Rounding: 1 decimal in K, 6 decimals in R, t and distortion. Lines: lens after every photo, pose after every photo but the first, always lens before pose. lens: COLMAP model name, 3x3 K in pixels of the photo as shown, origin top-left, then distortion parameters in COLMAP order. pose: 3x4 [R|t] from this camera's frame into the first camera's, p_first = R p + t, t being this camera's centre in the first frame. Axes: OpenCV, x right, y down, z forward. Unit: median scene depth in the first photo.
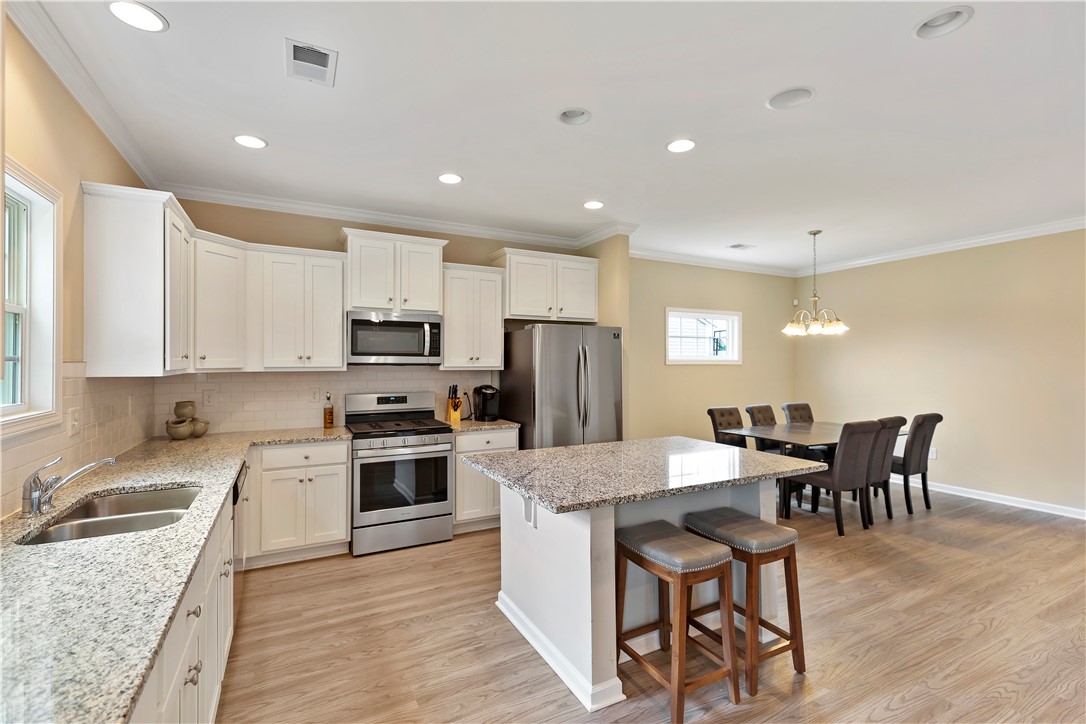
lens RADIAL K [[491.7, 0, 551.5], [0, 491.7, 360.0], [0, 0, 1]] dist [0.000789, -0.000057]
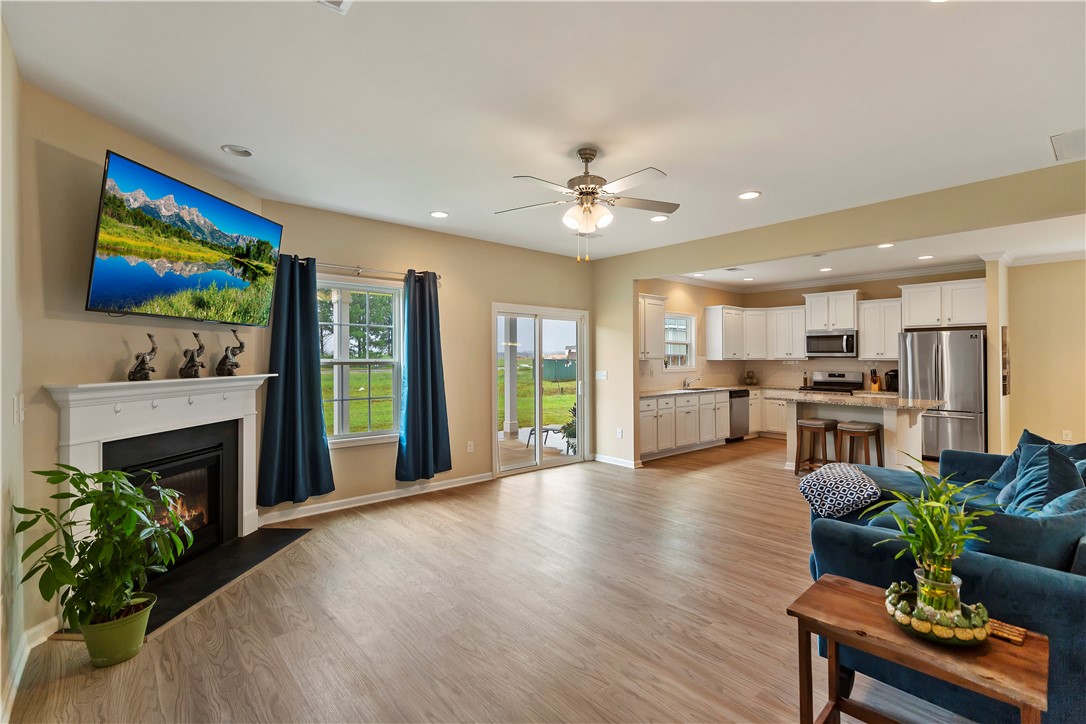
lens RADIAL K [[487.4, 0, 540.4], [0, 487.4, 348.0], [0, 0, 1]] dist [-0.000498, -0.000085]
pose [[0.205137, -0.023956, -0.978440, 1.337254], [0.003576, 0.999712, -0.023727, 0.014927], [0.978727, 0.001369, 0.205164, -0.541471]]
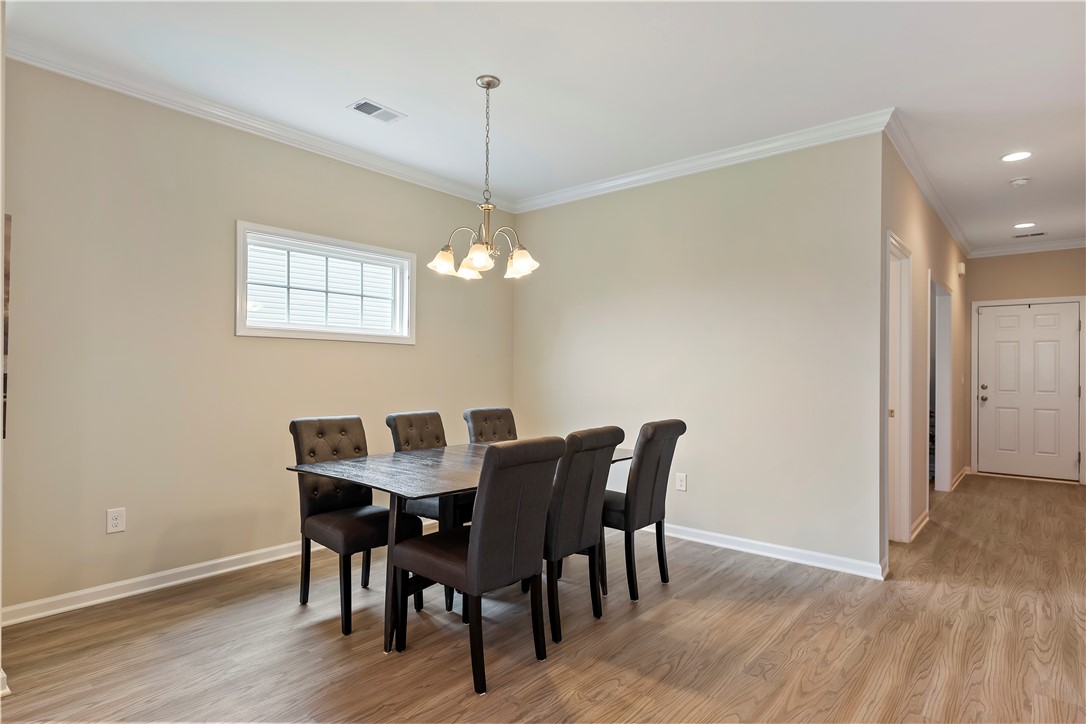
lens RADIAL K [[587.6, 0, 545.0], [0, 587.6, 366.4], [0, 0, 1]] dist [0.015062, 0.000073]
pose [[0.931162, 0.010539, 0.364453, 0.435986], [-0.010604, 0.999942, -0.001825, 0.055081], [-0.364451, -0.002165, 0.931220, 0.462543]]
